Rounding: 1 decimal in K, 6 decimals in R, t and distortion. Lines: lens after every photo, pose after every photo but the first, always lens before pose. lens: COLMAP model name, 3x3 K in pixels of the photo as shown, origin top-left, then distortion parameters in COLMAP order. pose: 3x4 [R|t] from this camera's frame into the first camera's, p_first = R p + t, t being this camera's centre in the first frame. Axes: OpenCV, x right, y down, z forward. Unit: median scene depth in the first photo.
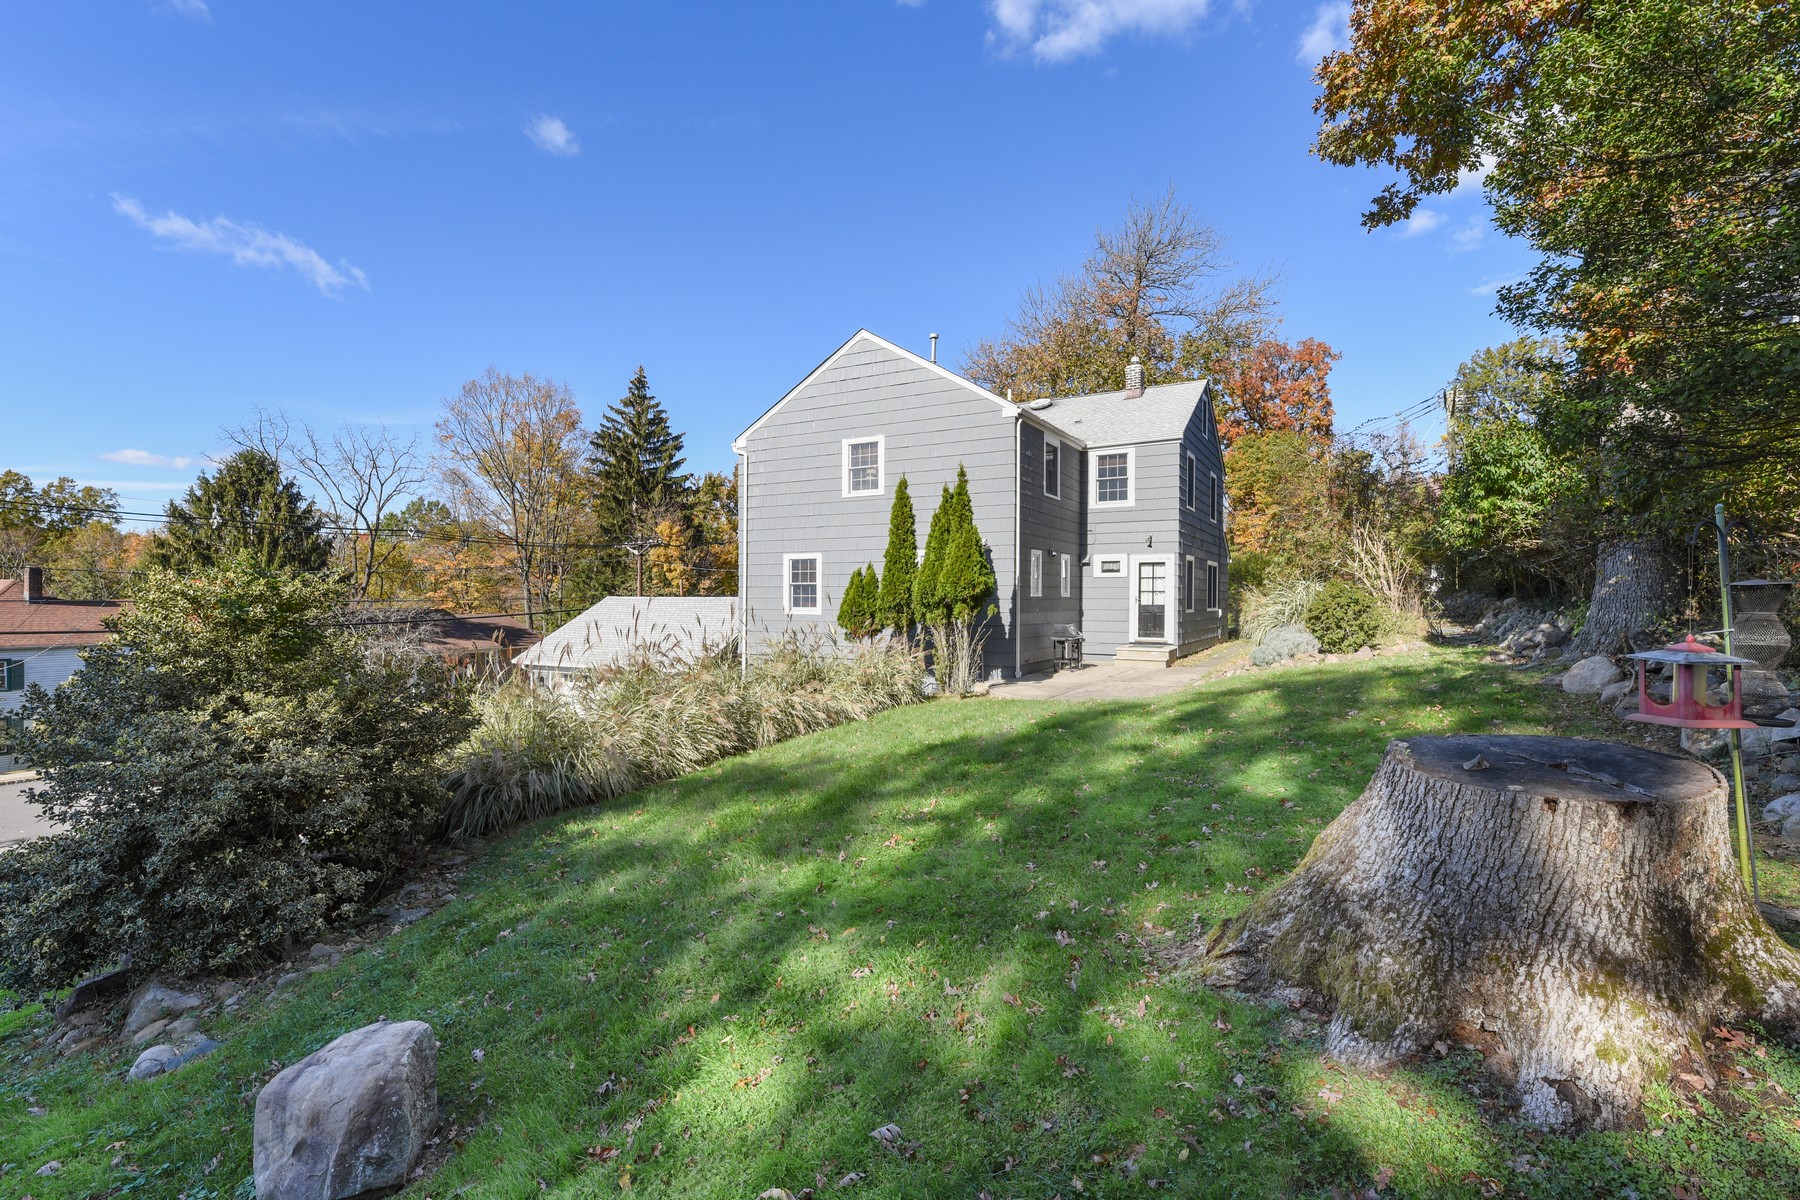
lens RADIAL K [[785.7, 0, 901.9], [0, 785.7, 612.6], [0, 0, 1]] dist [0.000378, -0.000096]
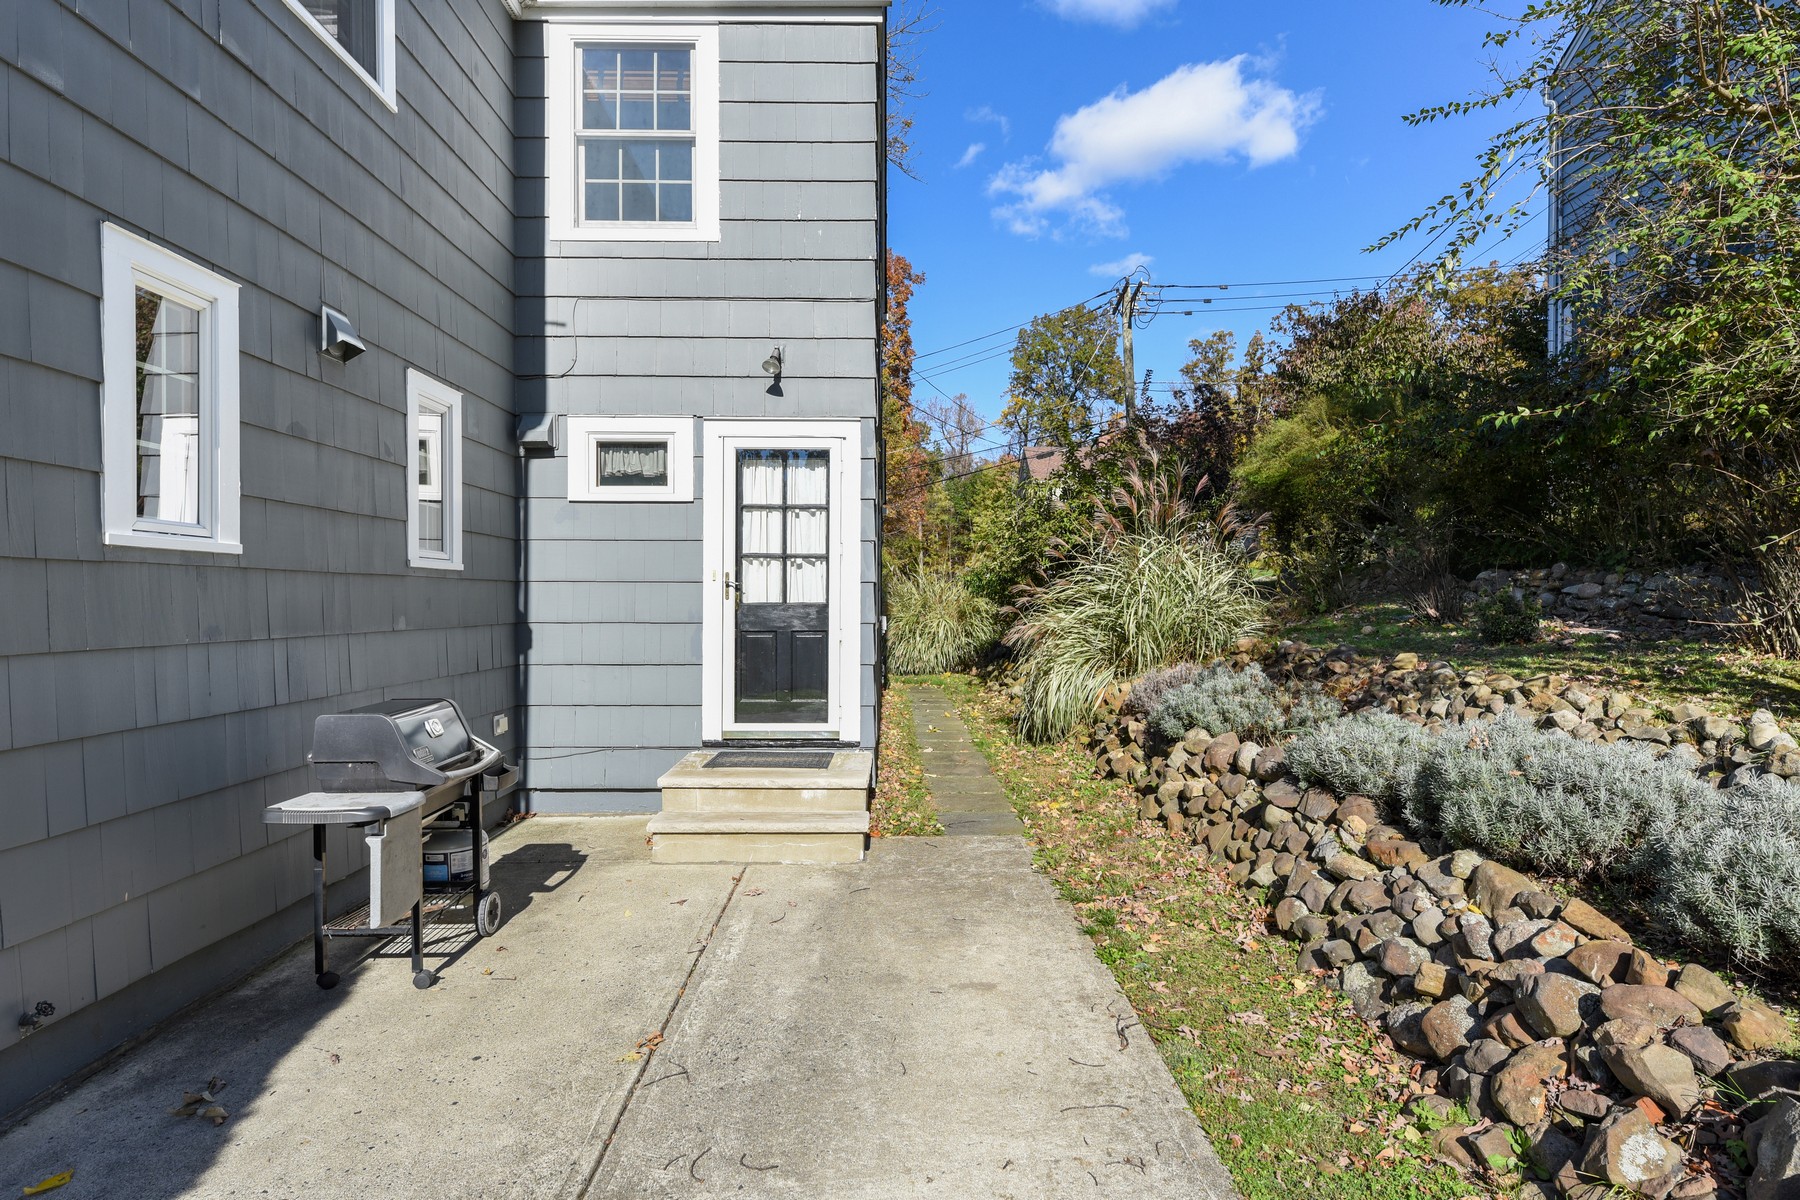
lens RADIAL K [[1036.6, 0, 900.0], [0, 1036.6, 612.8], [0, 0, 1]] dist [0.009769, 0.000462]
pose [[0.867459, -0.003185, 0.497499, 0.169194], [0.003705, 0.999993, -0.000058, -0.006662], [-0.497496, 0.001893, 0.867464, 0.649905]]
